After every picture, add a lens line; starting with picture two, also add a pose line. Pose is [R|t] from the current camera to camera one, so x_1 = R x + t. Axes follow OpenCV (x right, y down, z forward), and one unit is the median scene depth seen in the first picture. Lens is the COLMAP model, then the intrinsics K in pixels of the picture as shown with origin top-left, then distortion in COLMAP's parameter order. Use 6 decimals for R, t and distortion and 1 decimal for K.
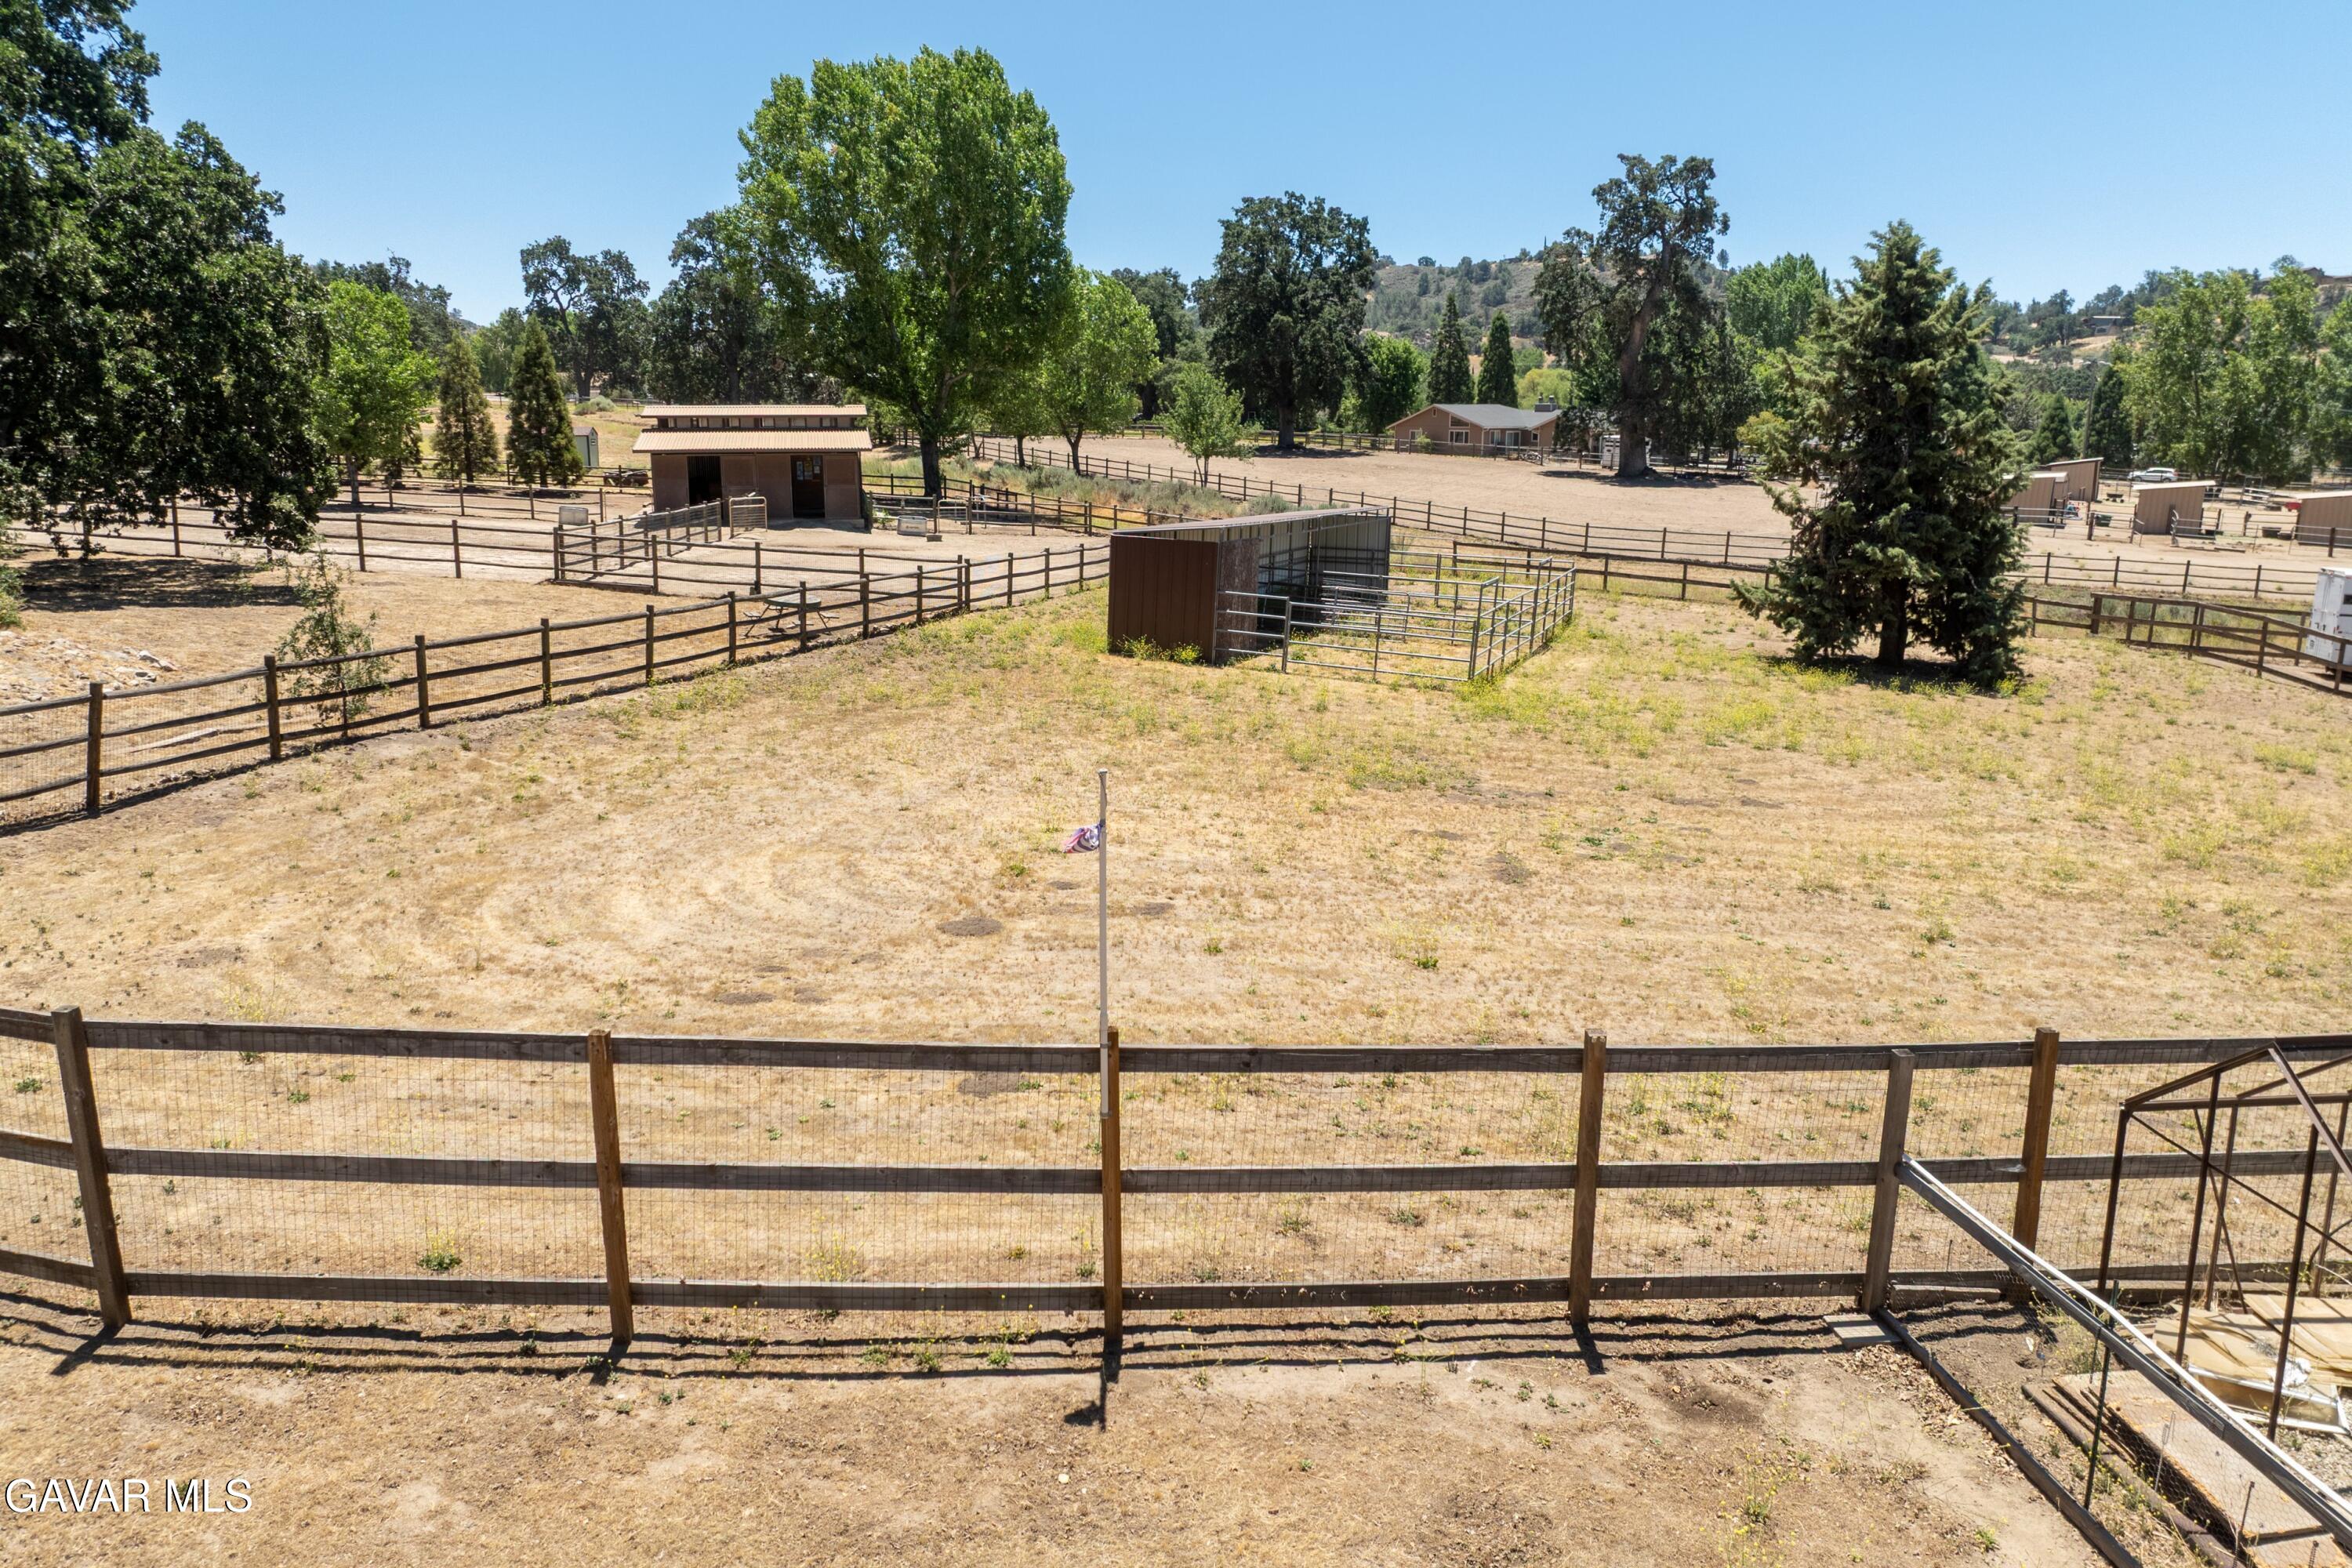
lens RADIAL K [[1682.5, 0, 1176.0], [0, 1682.5, 784.0], [0, 0, 1]] dist [-0.069675, 0.050674]
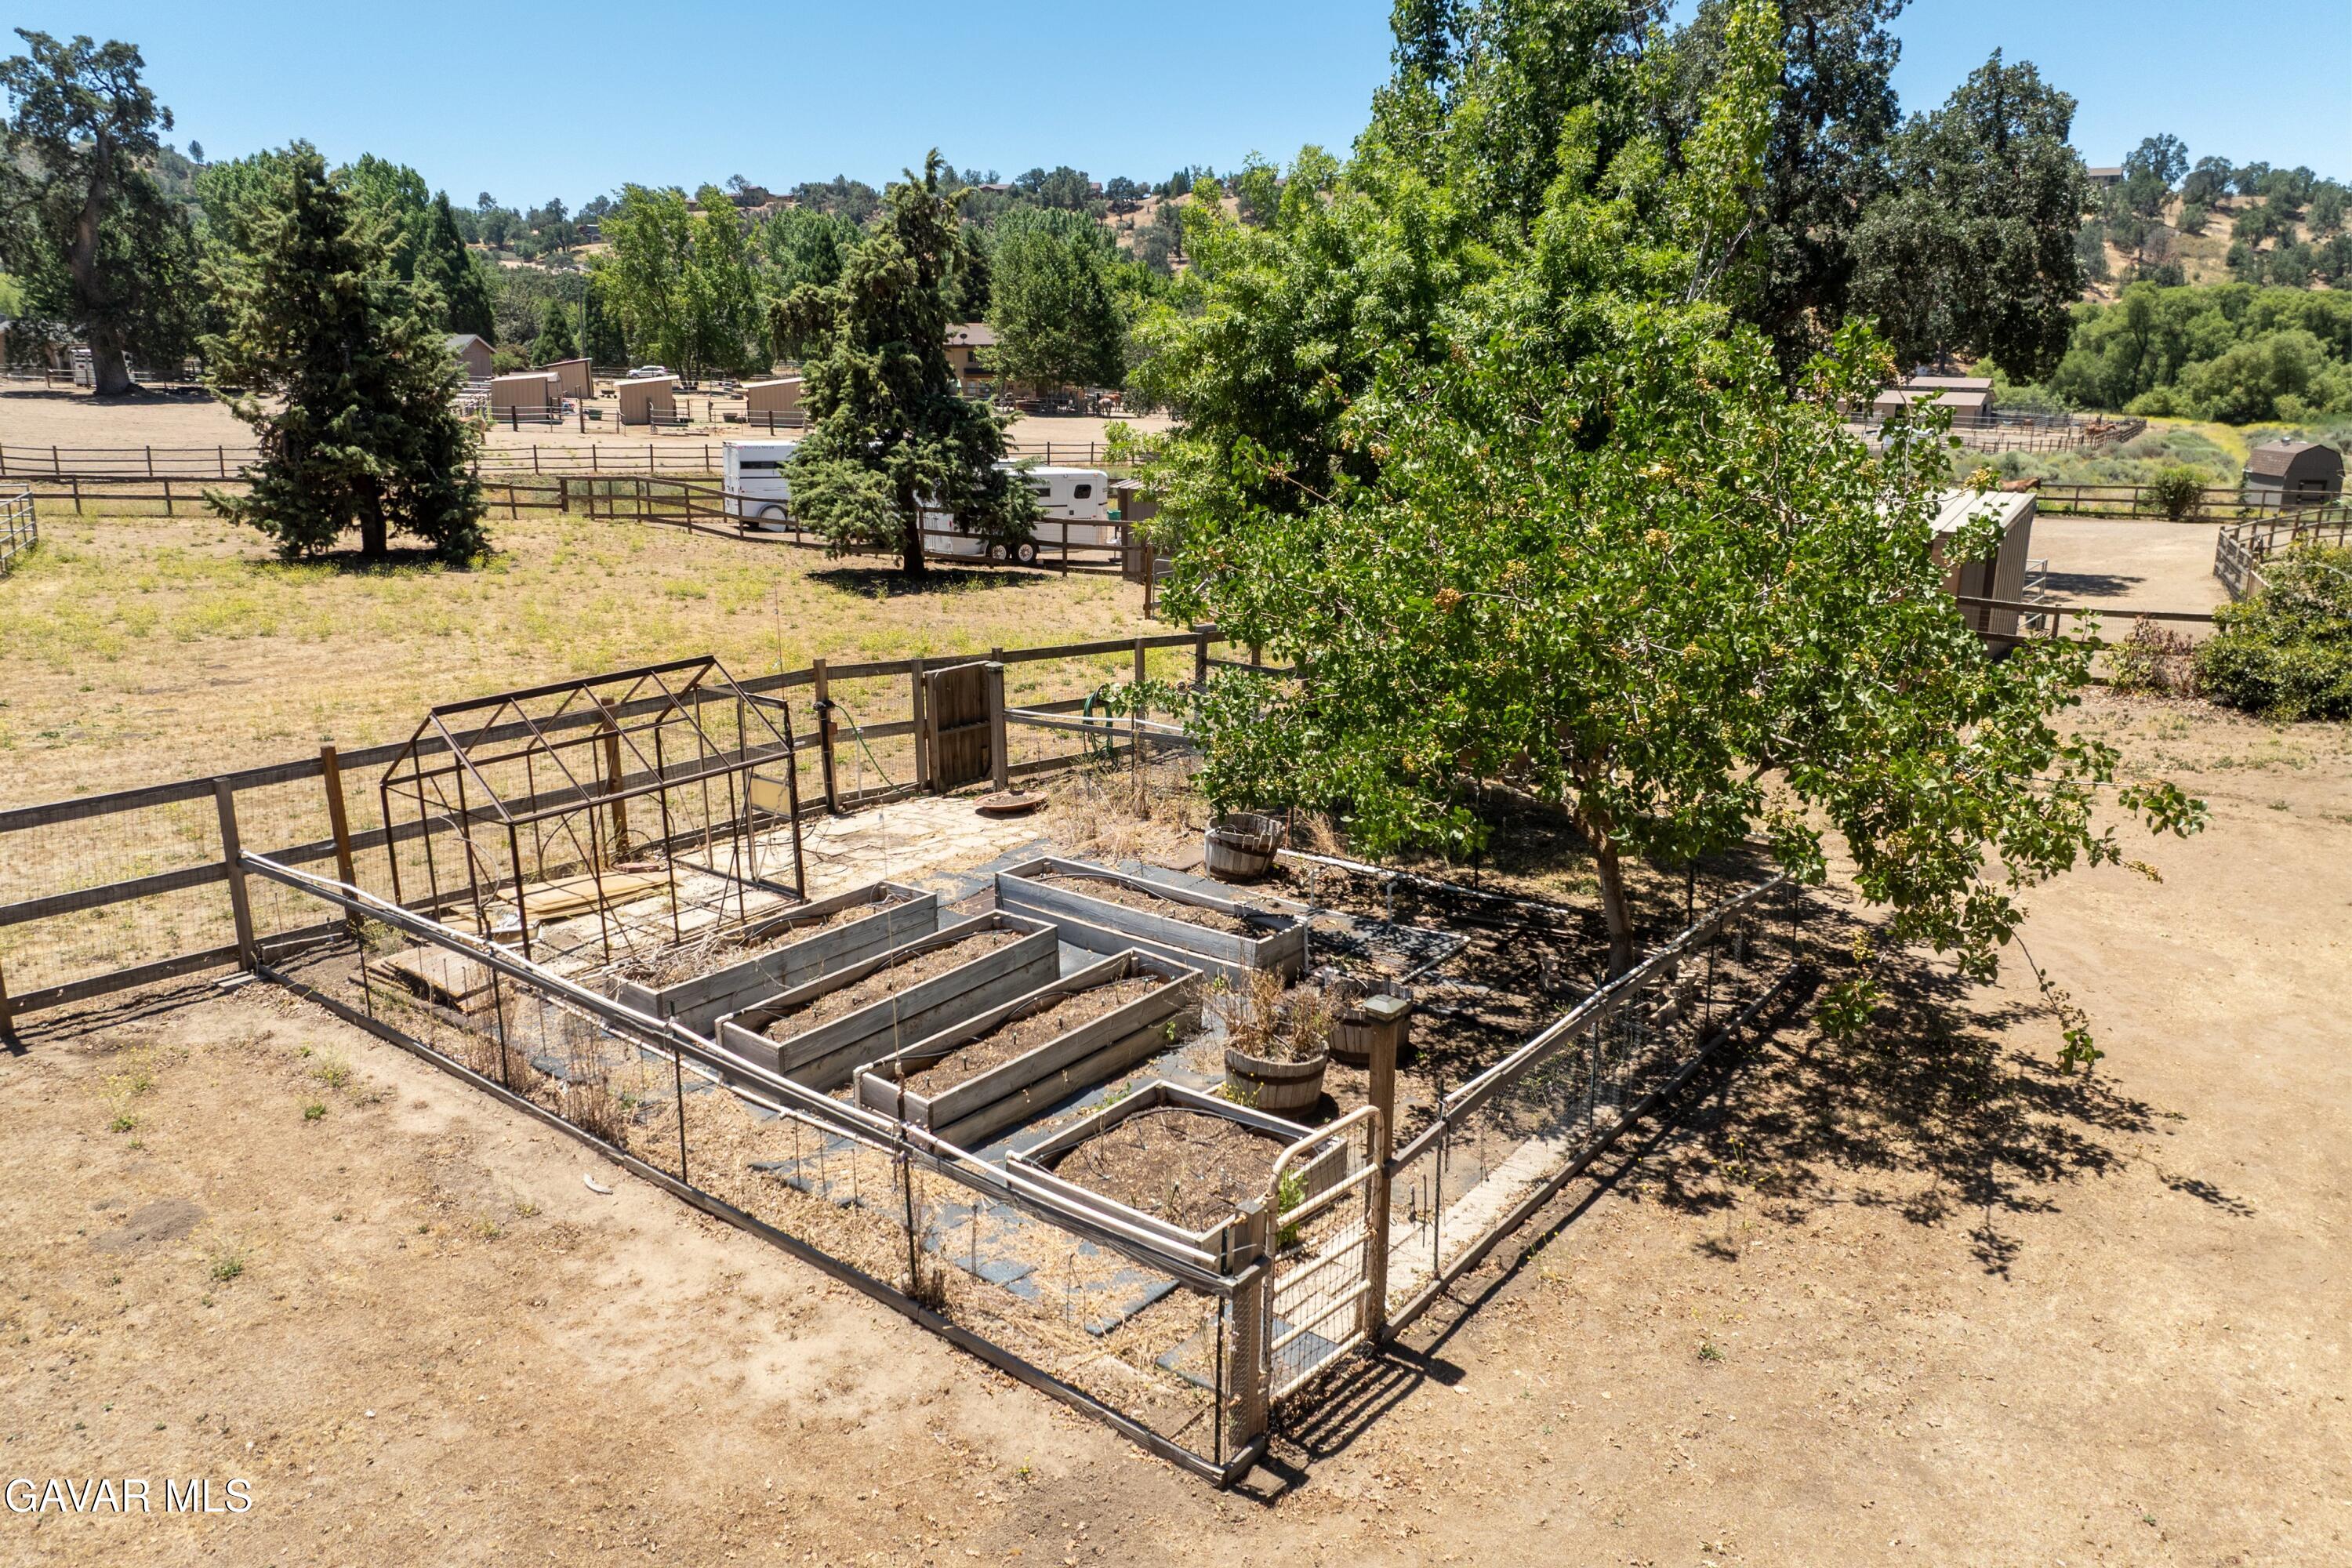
lens RADIAL K [[1682.5, 0, 1176.0], [0, 1682.5, 784.0], [0, 0, 1]] dist [-0.069675, 0.050674]
pose [[0.688274, -0.192795, 0.699363, 0.000809], [0.154985, 0.980860, 0.117869, 0.012218], [-0.708702, 0.027265, 0.704981, -0.056787]]
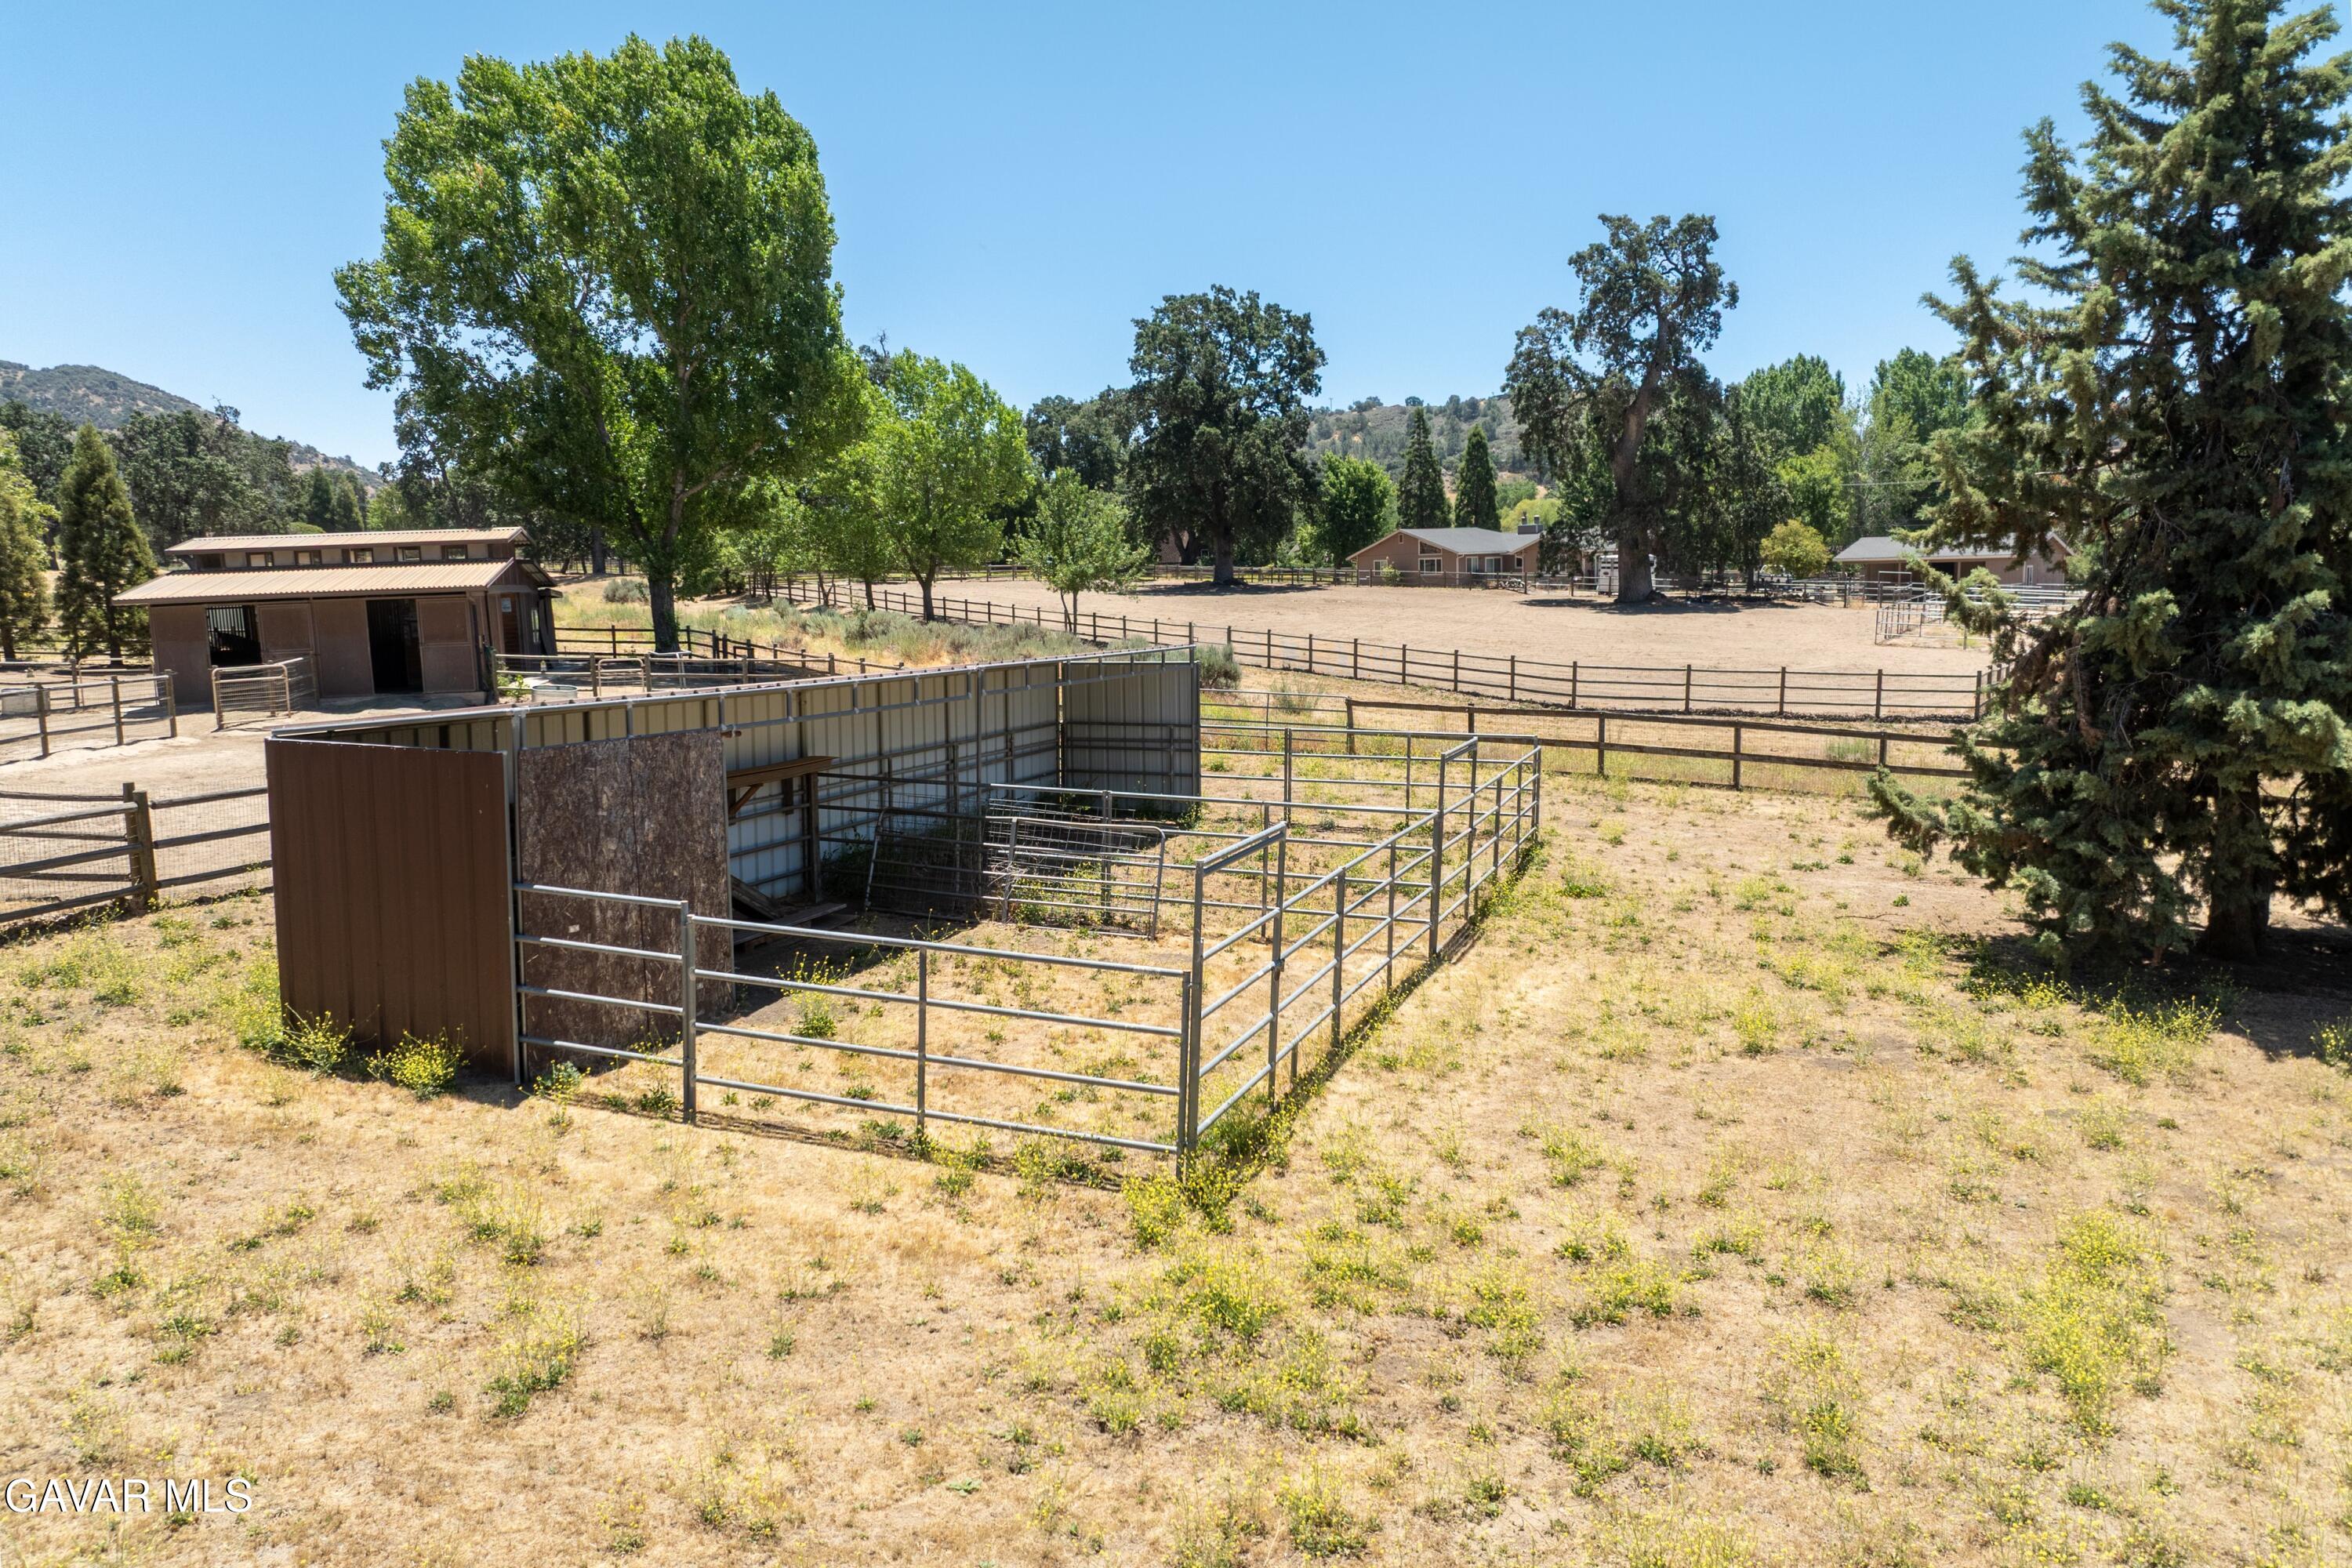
lens RADIAL K [[1682.5, 0, 1176.0], [0, 1682.5, 784.0], [0, 0, 1]] dist [-0.069675, 0.050674]
pose [[0.999520, -0.030185, -0.006946, 0.062189], [0.029454, 0.995653, -0.088365, -0.036469], [0.009583, 0.088118, 0.996064, 0.231633]]
